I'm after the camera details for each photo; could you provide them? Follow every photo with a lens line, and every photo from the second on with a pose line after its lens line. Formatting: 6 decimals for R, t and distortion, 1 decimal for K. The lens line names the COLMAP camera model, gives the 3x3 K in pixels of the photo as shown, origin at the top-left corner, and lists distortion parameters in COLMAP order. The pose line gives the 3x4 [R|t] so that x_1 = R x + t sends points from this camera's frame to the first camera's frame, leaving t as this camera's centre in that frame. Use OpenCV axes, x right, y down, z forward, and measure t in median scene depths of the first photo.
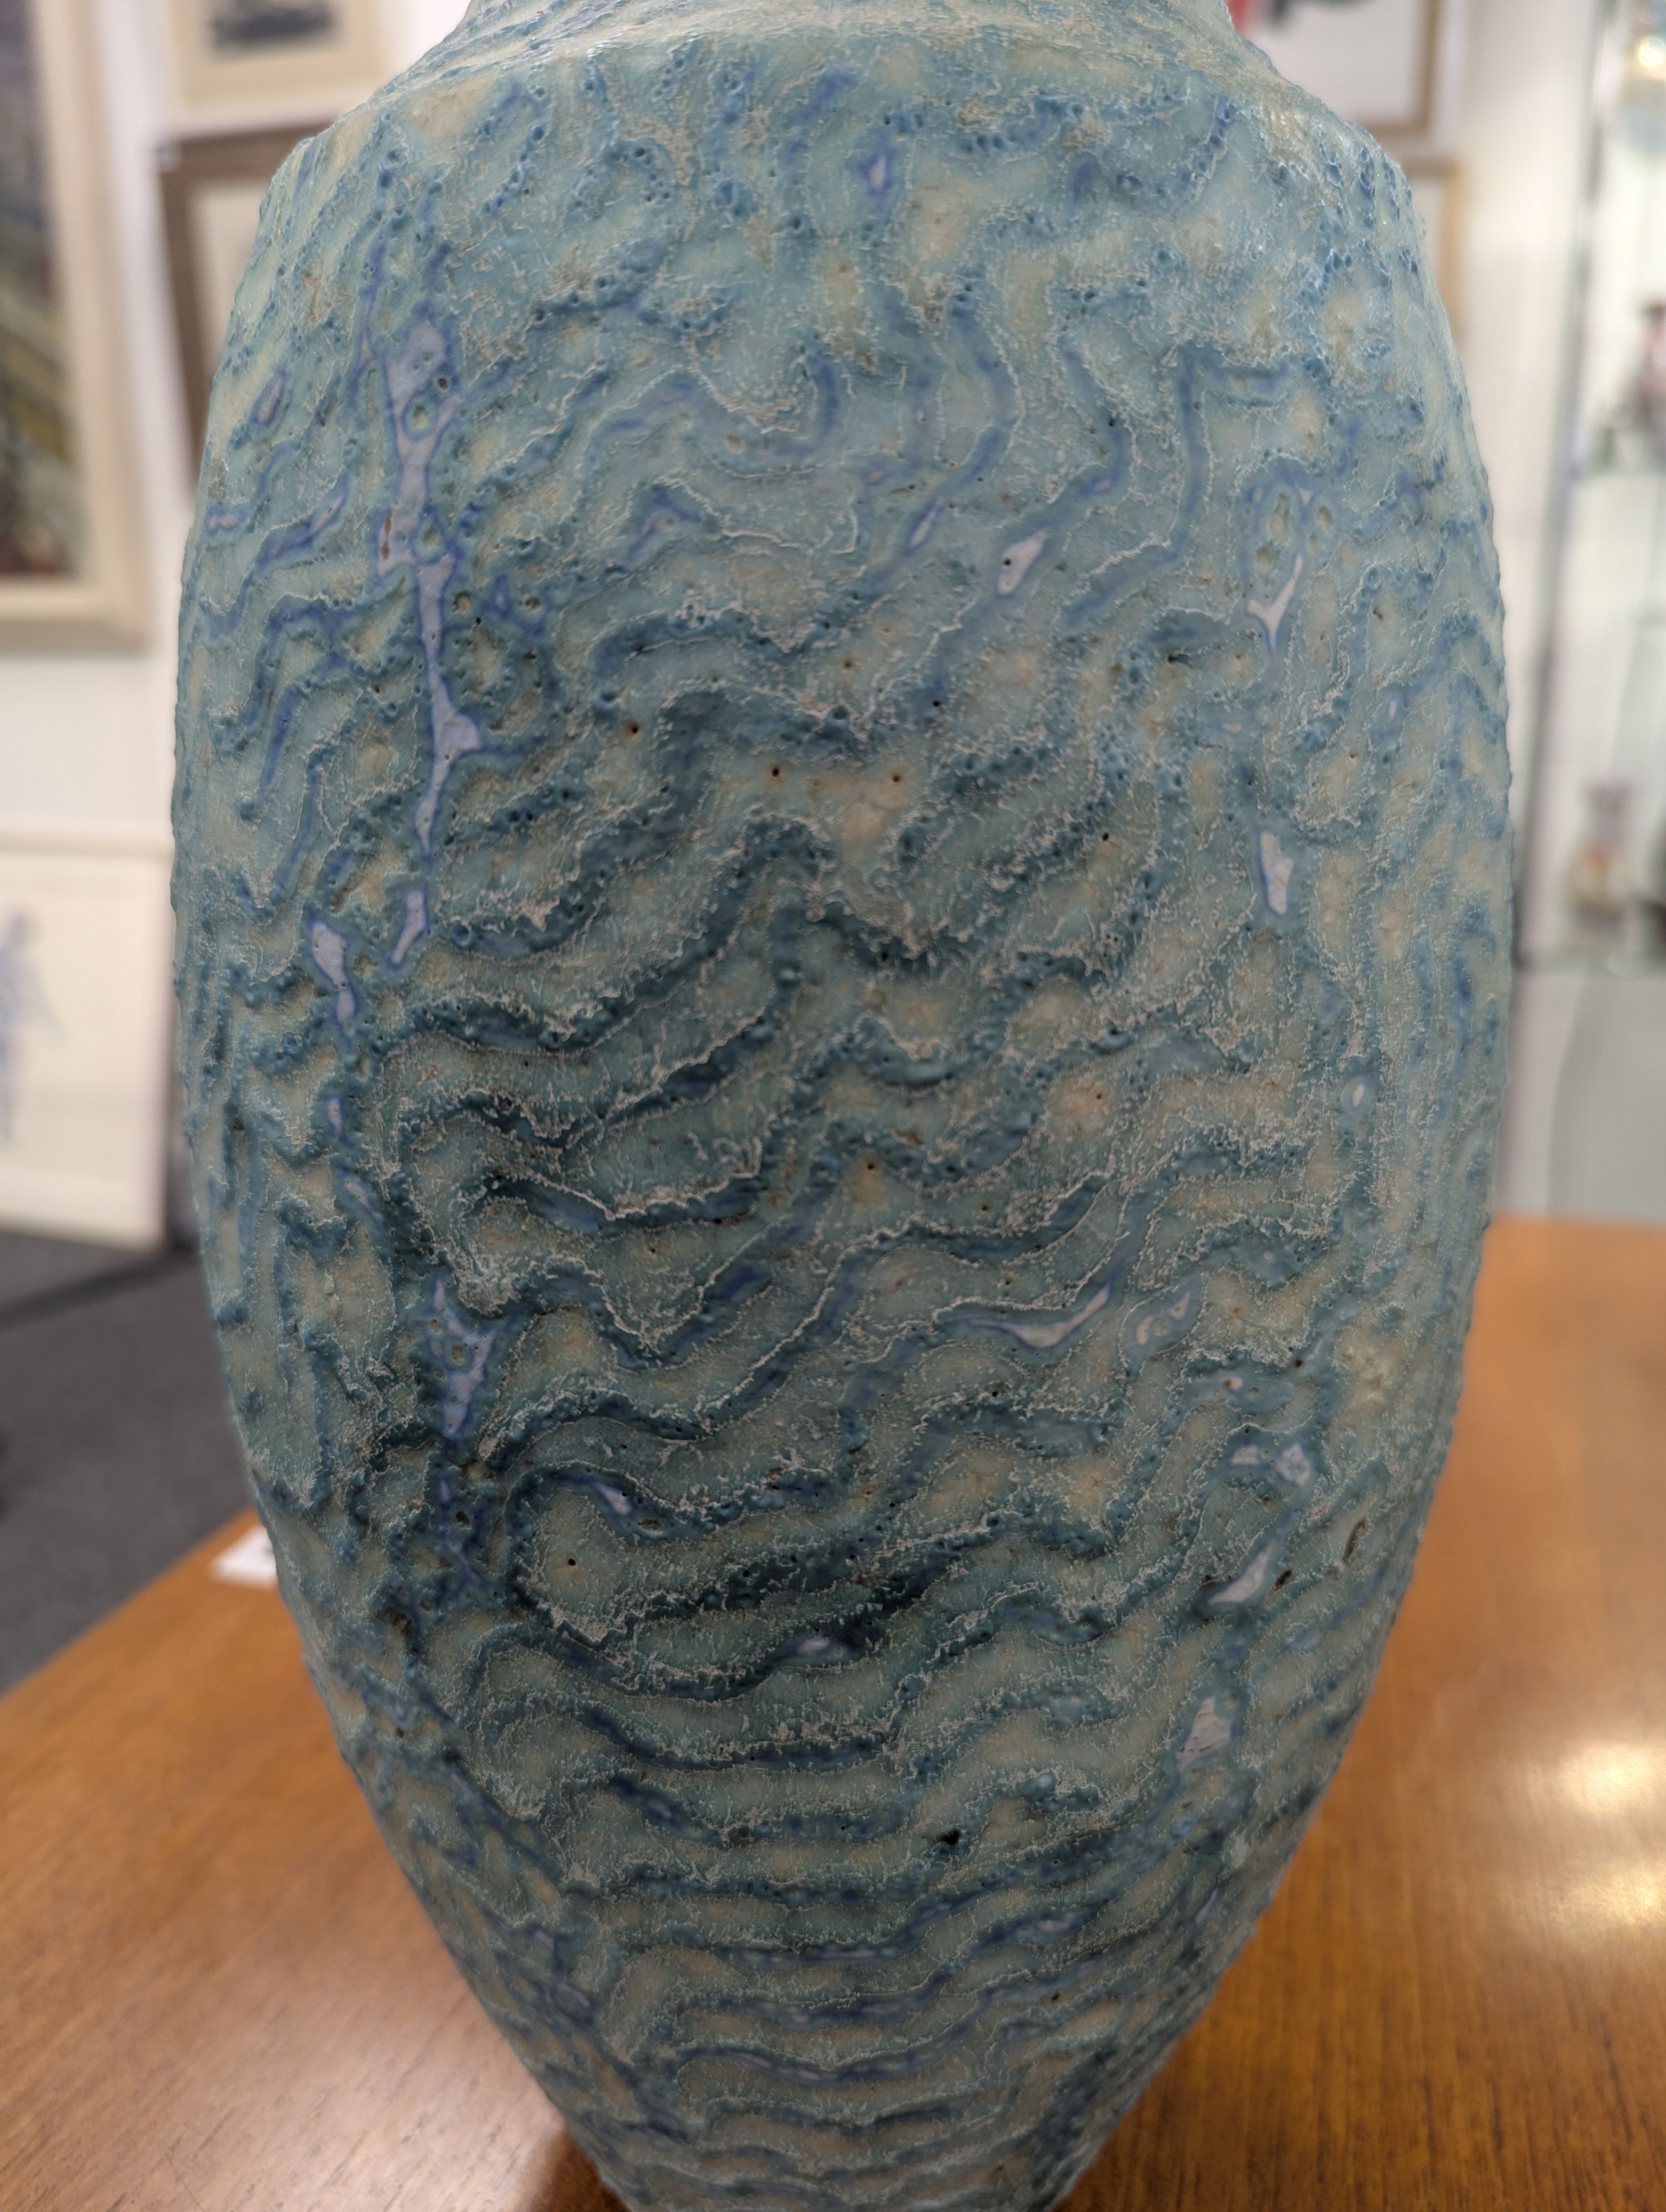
lens RADIAL K [[1698.4, 0, 837.7], [0, 1698.4, 1073.4], [0, 0, 1]] dist [-0.015930, -0.005118]
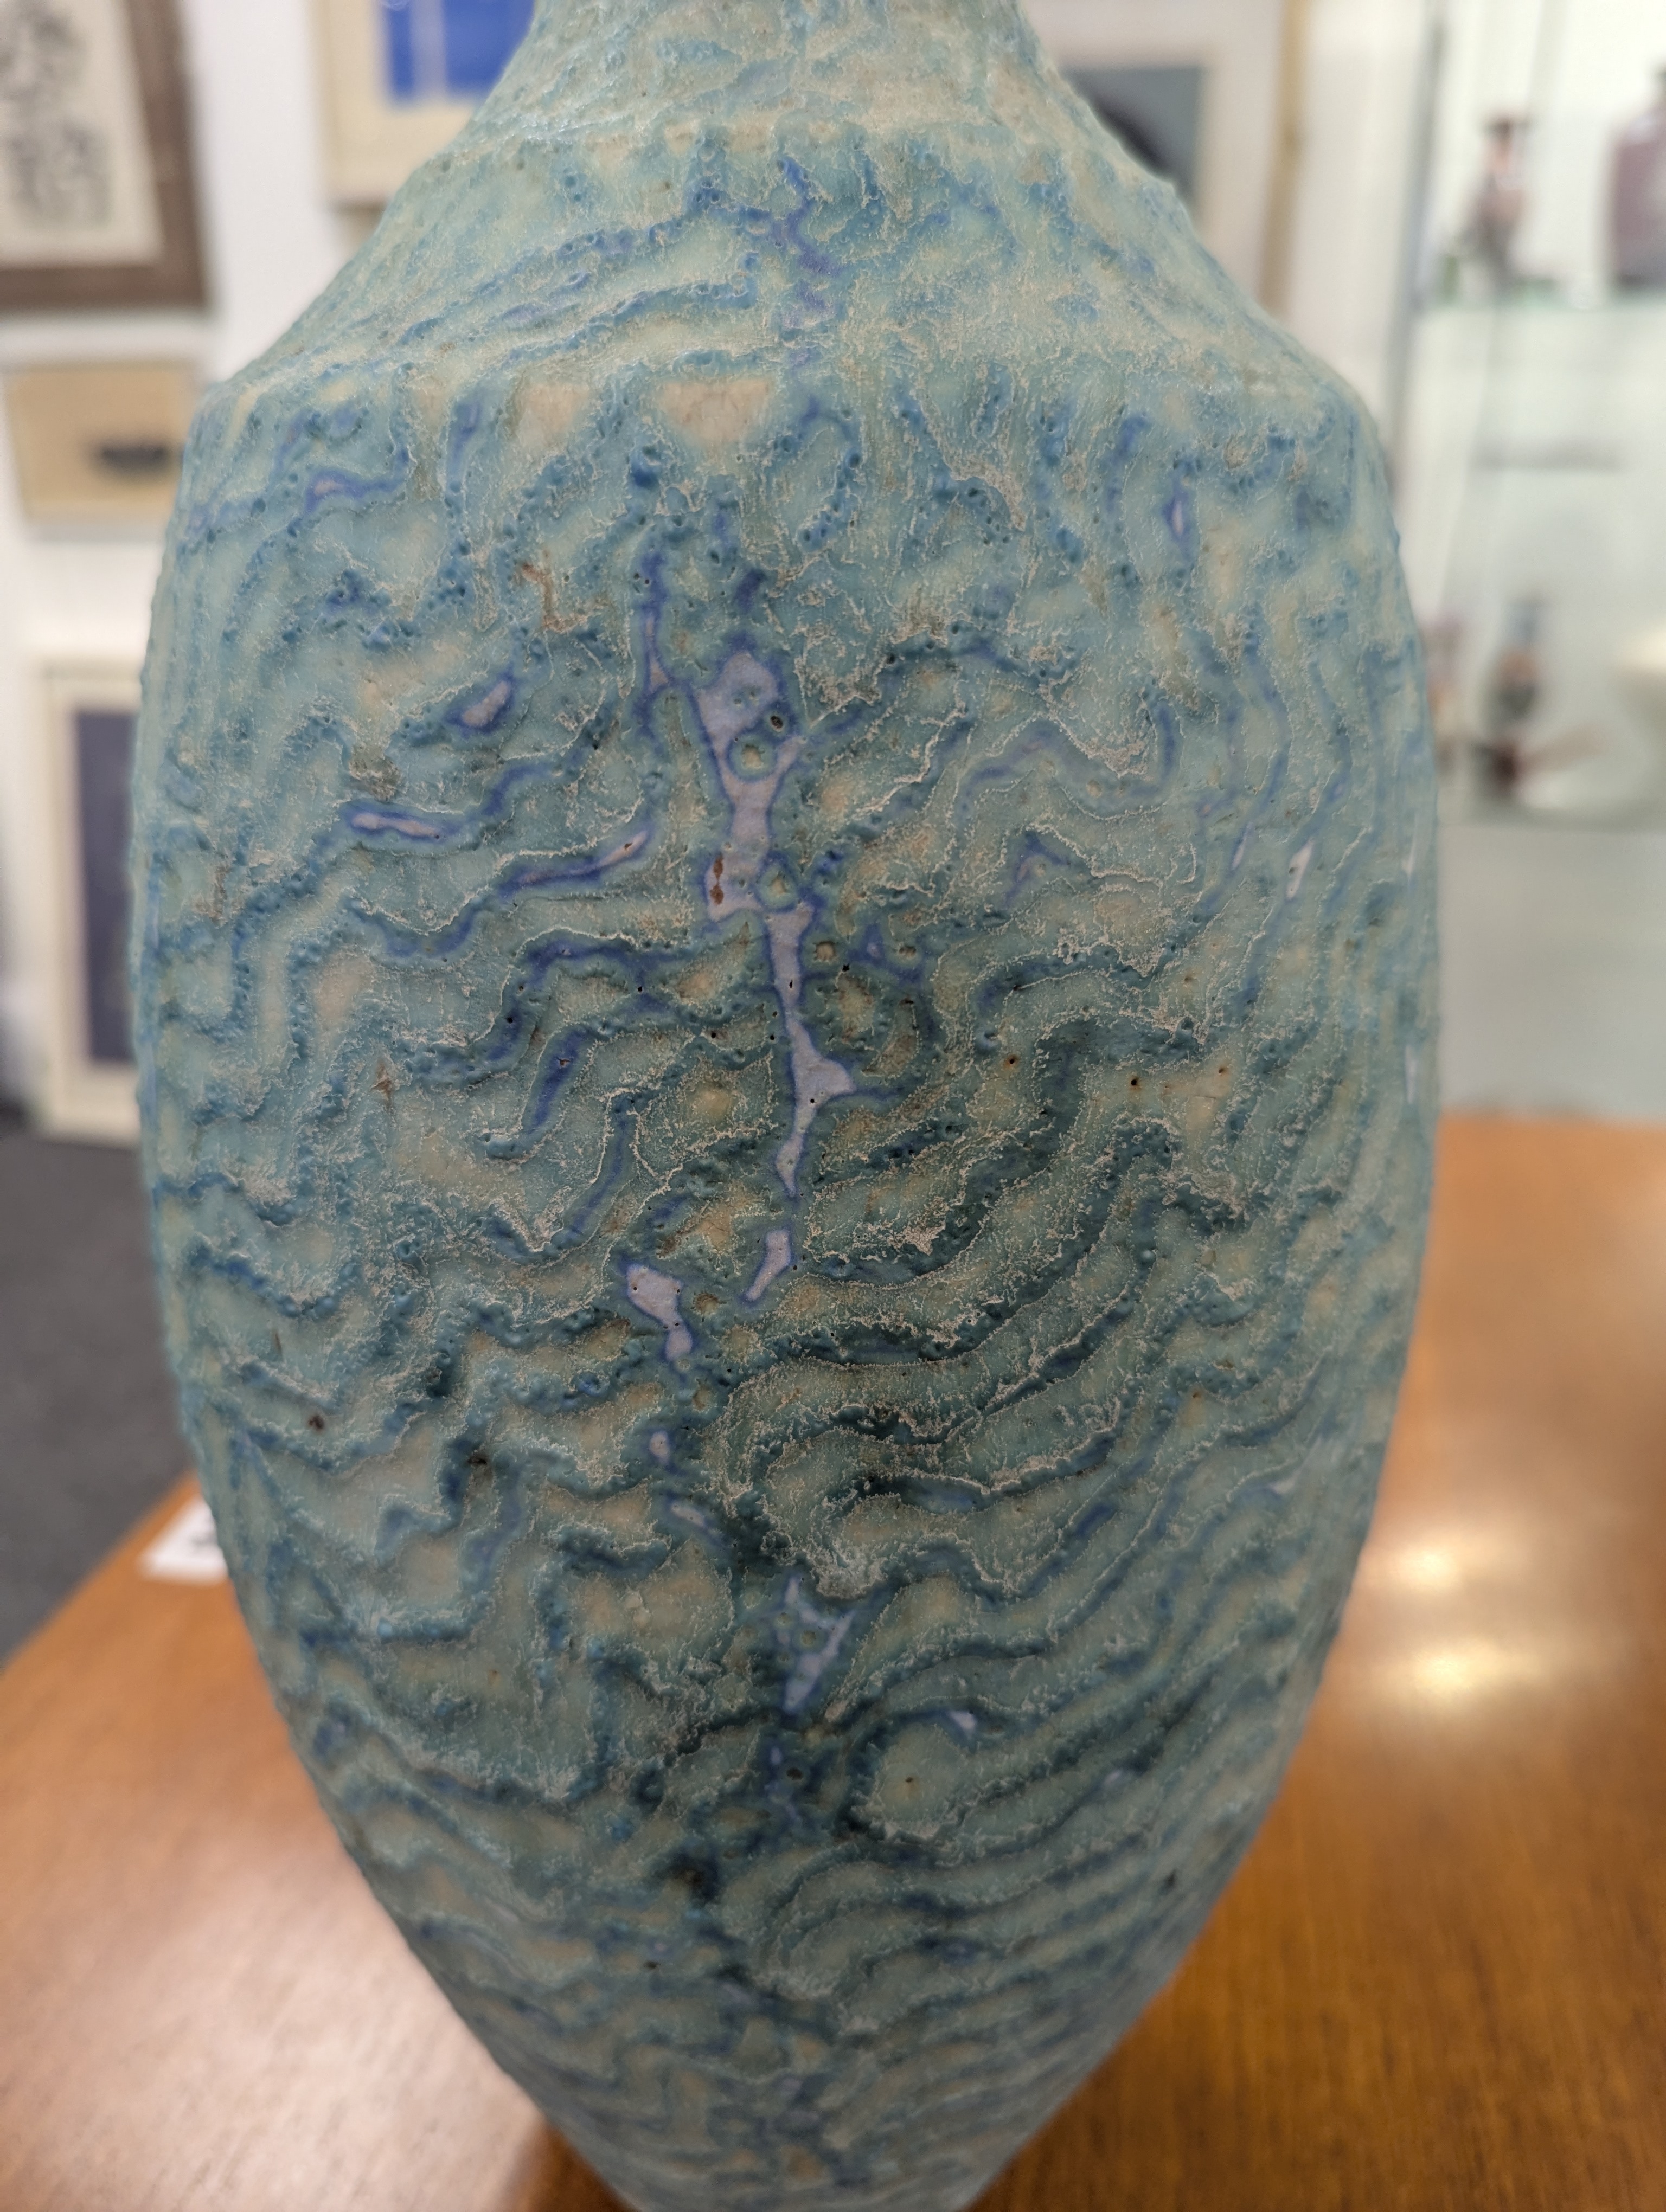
lens RADIAL K [[1706.9, 0, 833.8], [0, 1706.9, 1112.9], [0, 0, 1]] dist [-0.031768, -0.006143]
pose [[0.885019, -0.168761, 0.433892, -0.633416], [0.111295, 0.981657, 0.154801, -0.322079], [-0.452057, -0.088712, 0.887567, 0.103790]]
